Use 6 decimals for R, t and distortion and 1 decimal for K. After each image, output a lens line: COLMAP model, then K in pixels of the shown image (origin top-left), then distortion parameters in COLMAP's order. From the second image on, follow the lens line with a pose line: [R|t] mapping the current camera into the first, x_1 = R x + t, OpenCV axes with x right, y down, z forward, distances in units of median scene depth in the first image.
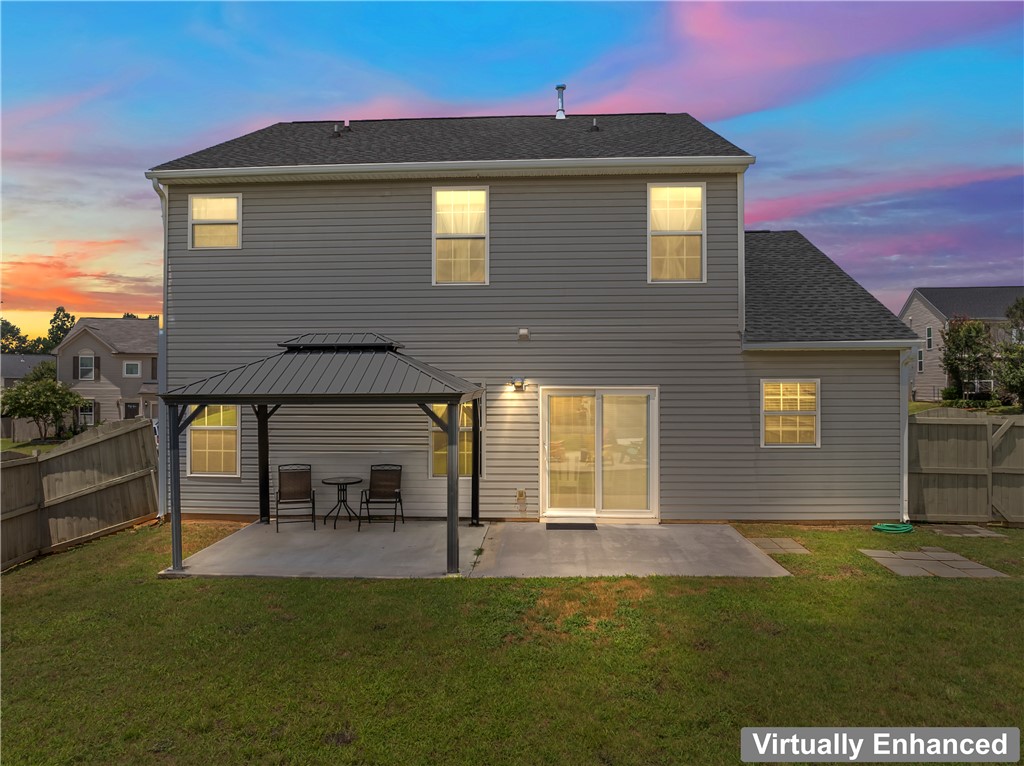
lens RADIAL K [[740.3, 0, 506.1], [0, 740.3, 383.7], [0, 0, 1]] dist [-0.043074, 0.000265]
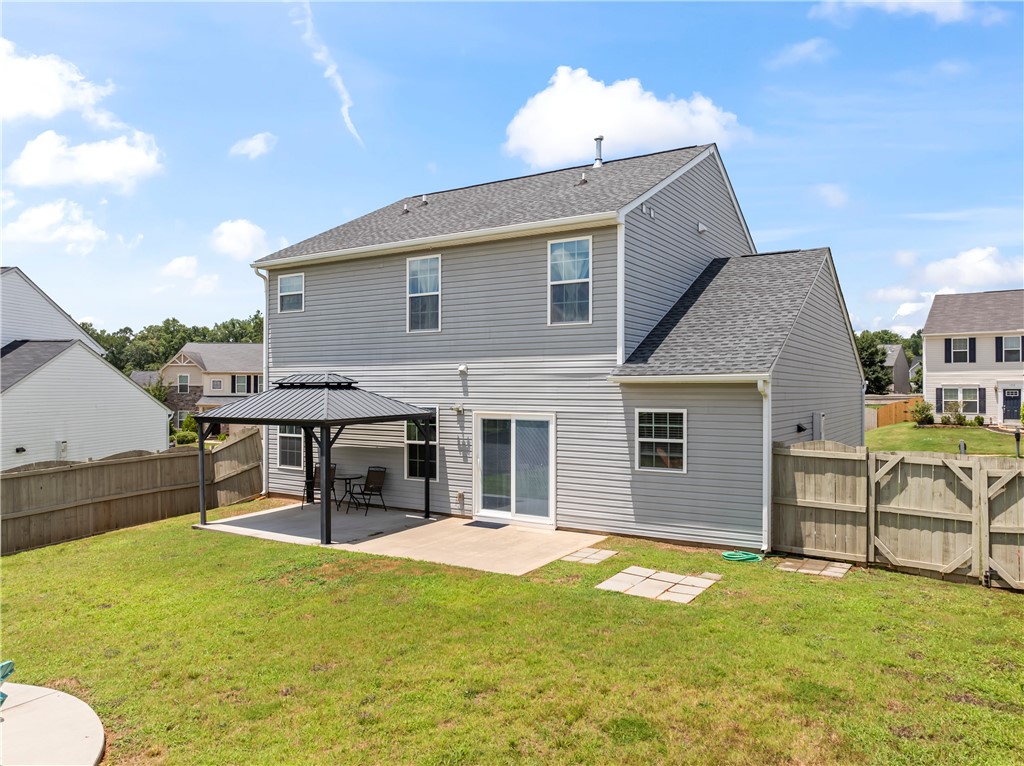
lens RADIAL K [[740.3, 0, 506.1], [0, 740.3, 383.7], [0, 0, 1]] dist [-0.043074, 0.000265]
pose [[0.872268, -0.000079, -0.489028, 0.711719], [0.000093, 1.000000, 0.000005, -0.043325], [0.489028, -0.000050, 0.872268, -0.066007]]
